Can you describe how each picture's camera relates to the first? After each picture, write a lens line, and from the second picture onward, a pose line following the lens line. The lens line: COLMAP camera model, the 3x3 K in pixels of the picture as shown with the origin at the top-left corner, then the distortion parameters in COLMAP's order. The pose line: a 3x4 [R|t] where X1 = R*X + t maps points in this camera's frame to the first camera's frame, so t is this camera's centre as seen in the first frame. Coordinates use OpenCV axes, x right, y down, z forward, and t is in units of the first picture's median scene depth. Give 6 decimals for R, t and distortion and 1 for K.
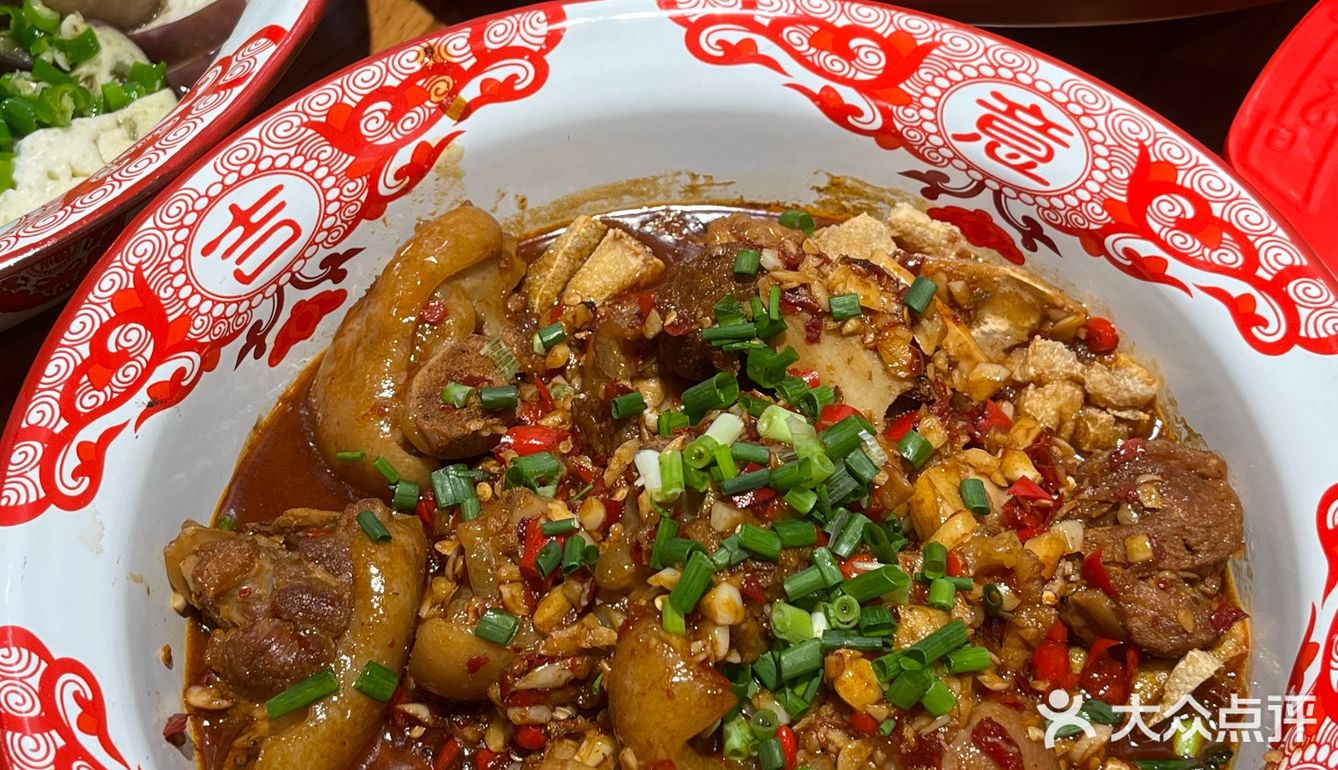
lens RADIAL K [[1987.1, 0, 669.0], [0, 1987.1, 385.0], [0, 0, 1]] dist [0.090862, -0.028811]
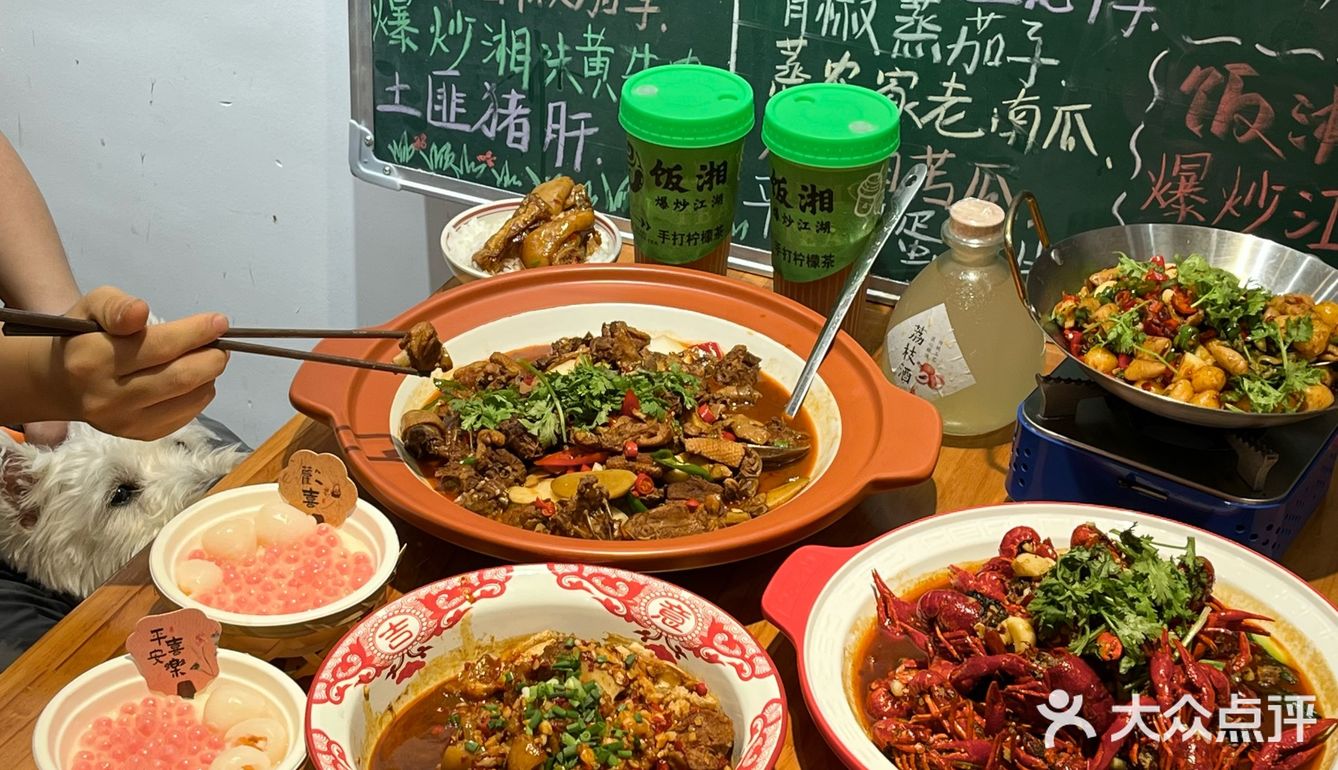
lens RADIAL K [[2437.3, 0, 669.0], [0, 2437.3, 385.0], [0, 0, 1]] dist [0.023519, 0.004350]
pose [[0.998887, 0.038666, -0.027027, 0.256510], [-0.046150, 0.919742, -0.389802, 0.927898], [0.009786, 0.390615, 0.920502, -2.308737]]
